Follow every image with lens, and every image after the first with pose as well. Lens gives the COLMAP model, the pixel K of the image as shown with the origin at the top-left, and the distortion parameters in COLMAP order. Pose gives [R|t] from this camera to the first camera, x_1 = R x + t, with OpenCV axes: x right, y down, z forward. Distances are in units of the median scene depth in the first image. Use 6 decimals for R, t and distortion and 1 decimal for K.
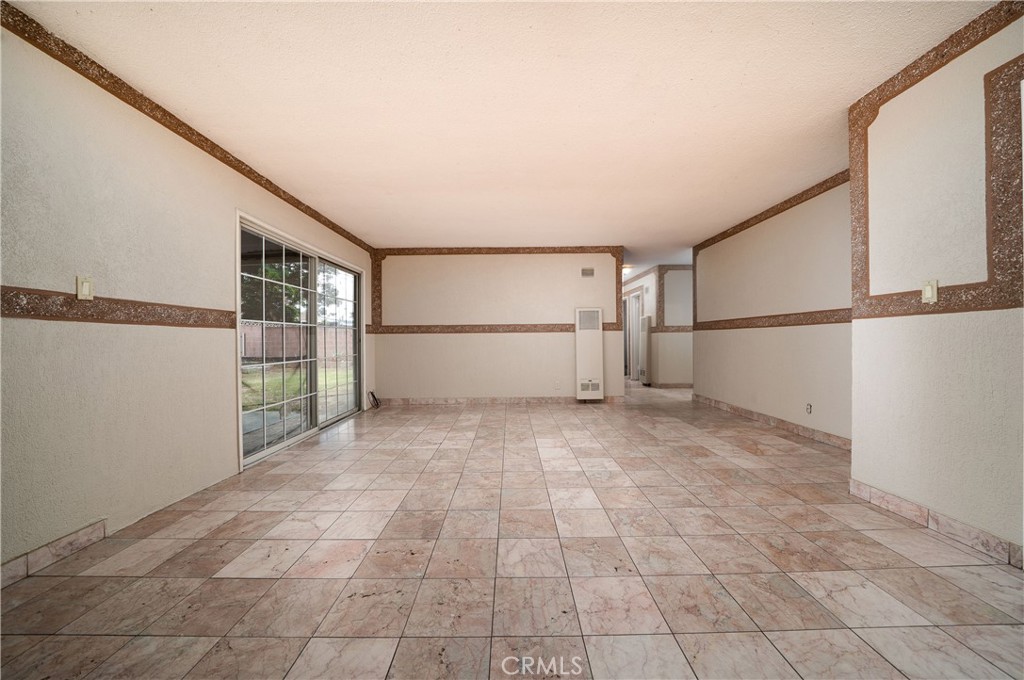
lens RADIAL K [[361.7, 0, 508.9], [0, 361.7, 340.6], [0, 0, 1]] dist [-0.026833, 0.002744]
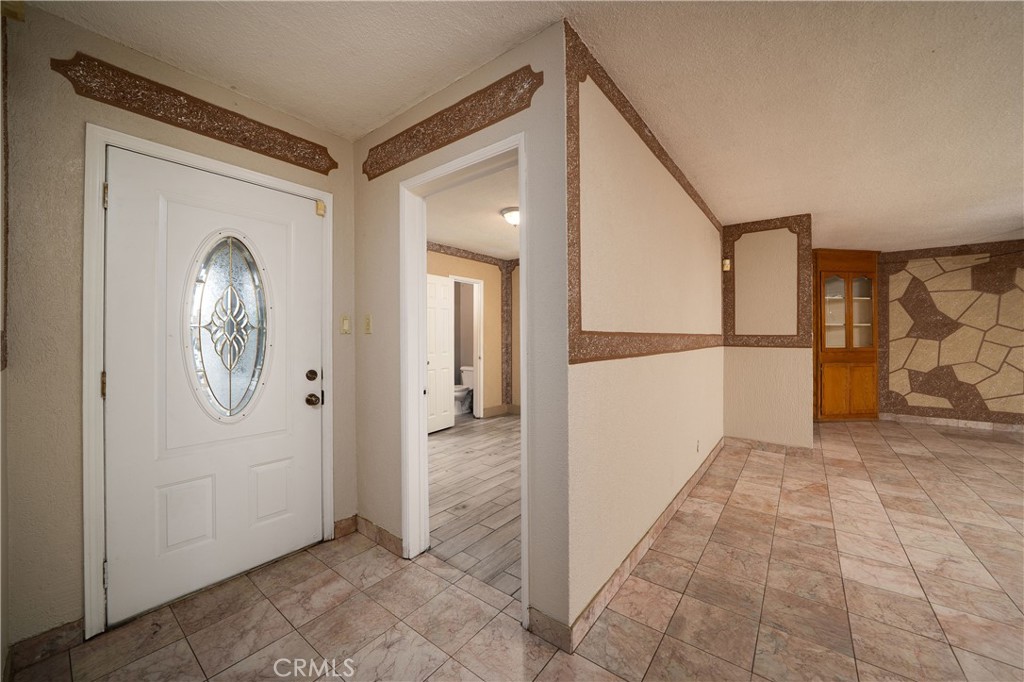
lens RADIAL K [[378.3, 0, 515.3], [0, 378.3, 337.1], [0, 0, 1]] dist [-0.013312, 0.000962]
pose [[-0.792899, 0.017560, 0.609100, 0.806153], [0.015127, 0.999844, -0.009133, -0.090877], [-0.609166, 0.001972, -0.793040, 2.538315]]
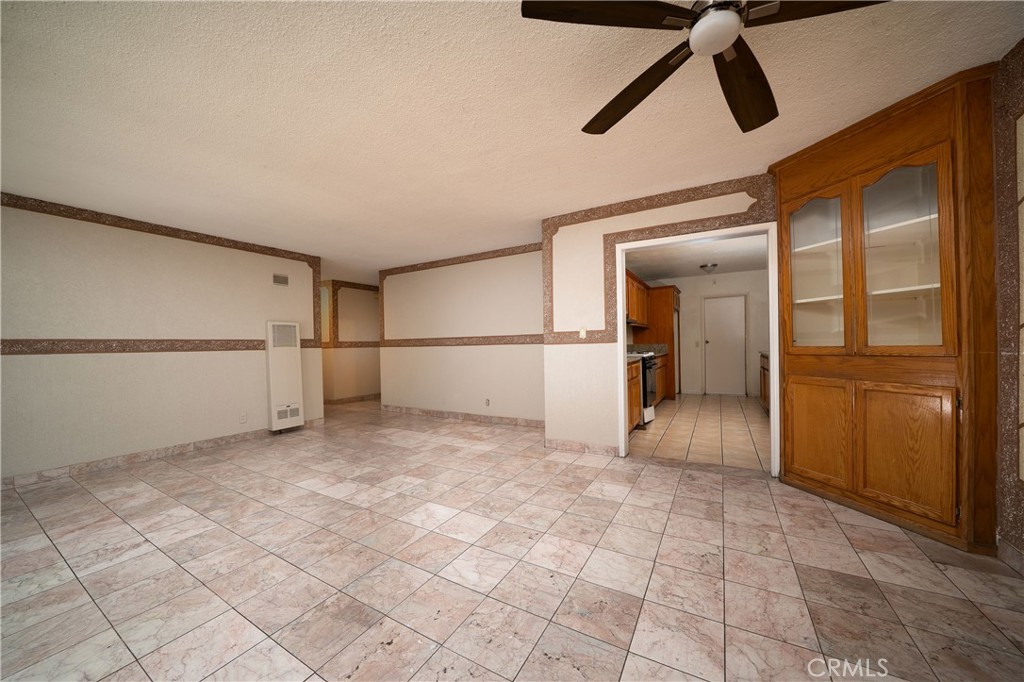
lens RADIAL K [[361.7, 0, 511.5], [0, 361.7, 347.3], [0, 0, 1]] dist [-0.026833, 0.002744]
pose [[0.498132, -0.005027, 0.867086, -0.497268], [0.016019, 0.999866, -0.003407, -0.035867], [-0.866953, 0.015587, 0.498146, 0.218234]]
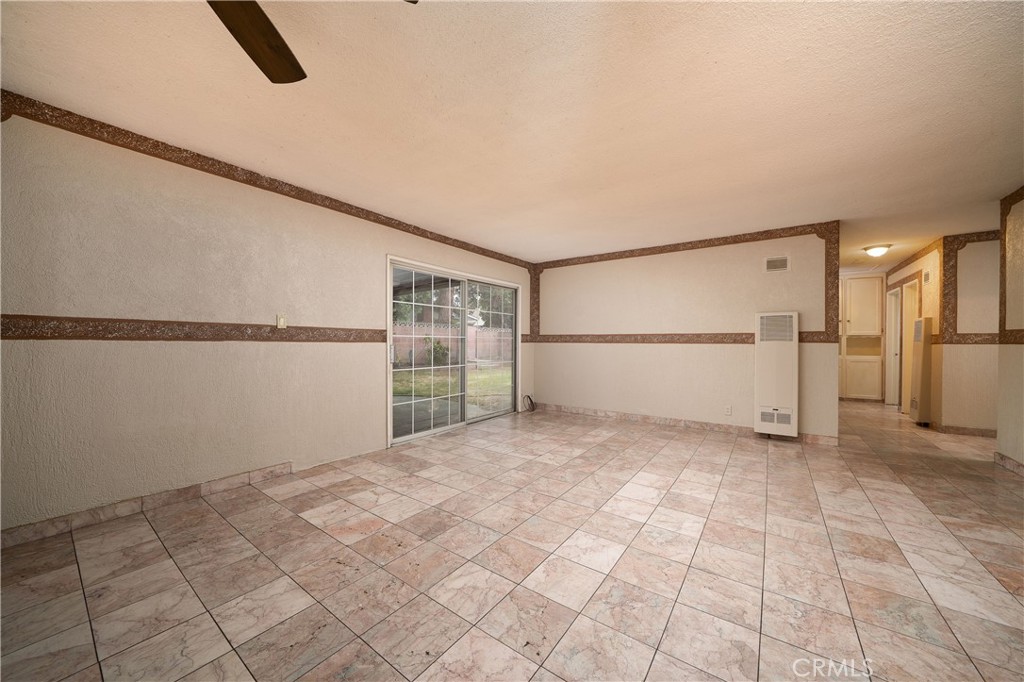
lens RADIAL K [[361.7, 0, 510.2], [0, 361.7, 342.7], [0, 0, 1]] dist [-0.026833, 0.002744]
pose [[0.808524, 0.014120, -0.588294, 0.424615], [-0.014128, 0.999890, 0.004582, -0.044908], [0.588294, 0.004607, 0.808634, 0.163113]]
